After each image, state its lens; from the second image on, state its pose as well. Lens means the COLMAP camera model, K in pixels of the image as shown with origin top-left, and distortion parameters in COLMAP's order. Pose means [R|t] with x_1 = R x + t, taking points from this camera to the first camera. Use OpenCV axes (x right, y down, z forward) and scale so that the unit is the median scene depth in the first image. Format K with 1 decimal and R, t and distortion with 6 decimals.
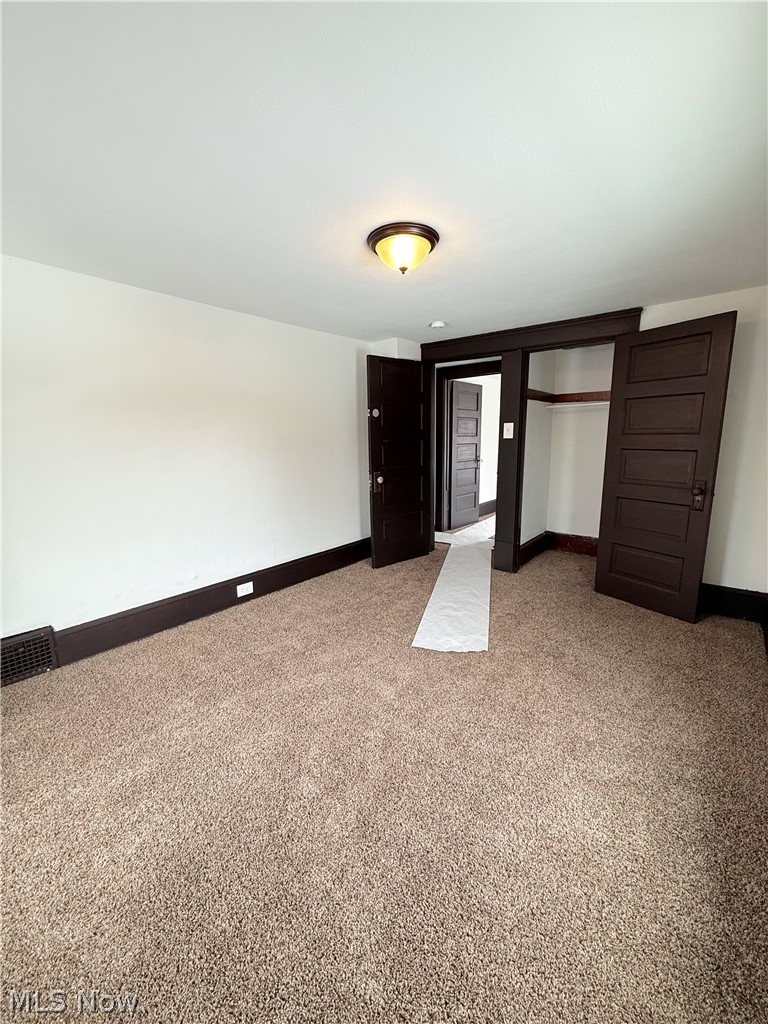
lens RADIAL K [[407.8, 0, 383.7], [0, 407.8, 508.7], [0, 0, 1]] dist [-0.001341, 0.000148]
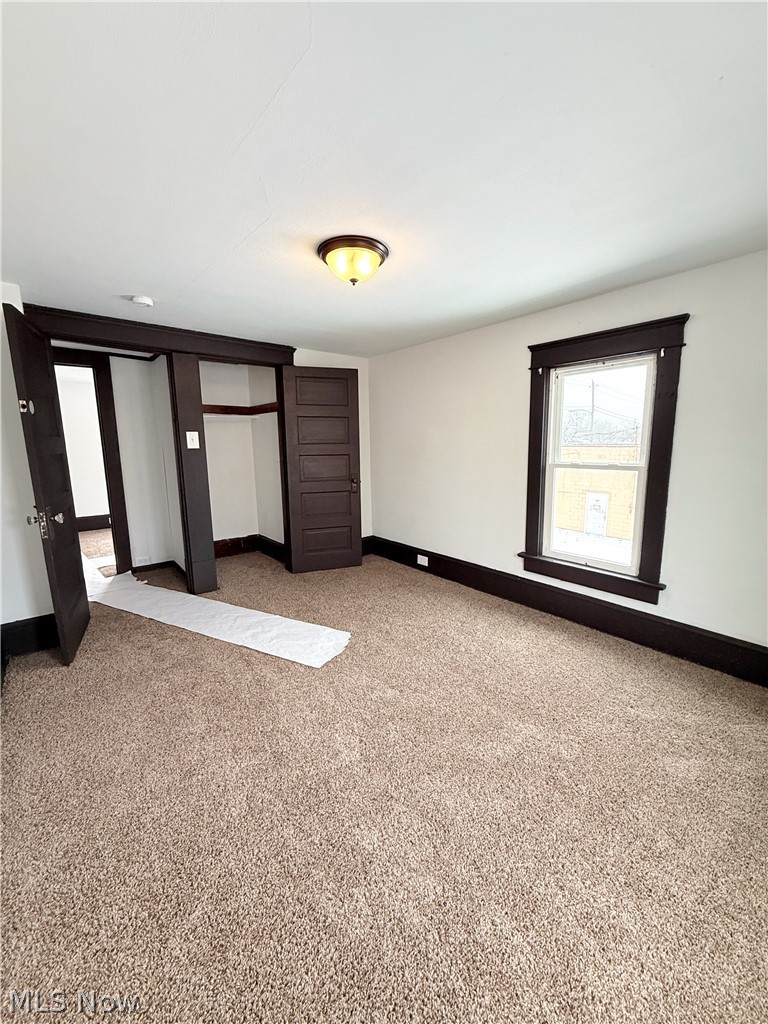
lens RADIAL K [[407.8, 0, 383.7], [0, 407.8, 508.7], [0, 0, 1]] dist [-0.001341, 0.000148]
pose [[0.181657, -0.152144, 0.971521, -0.594779], [0.176661, 0.976934, 0.119960, -0.084241], [-0.967363, 0.149838, 0.204345, 0.473739]]
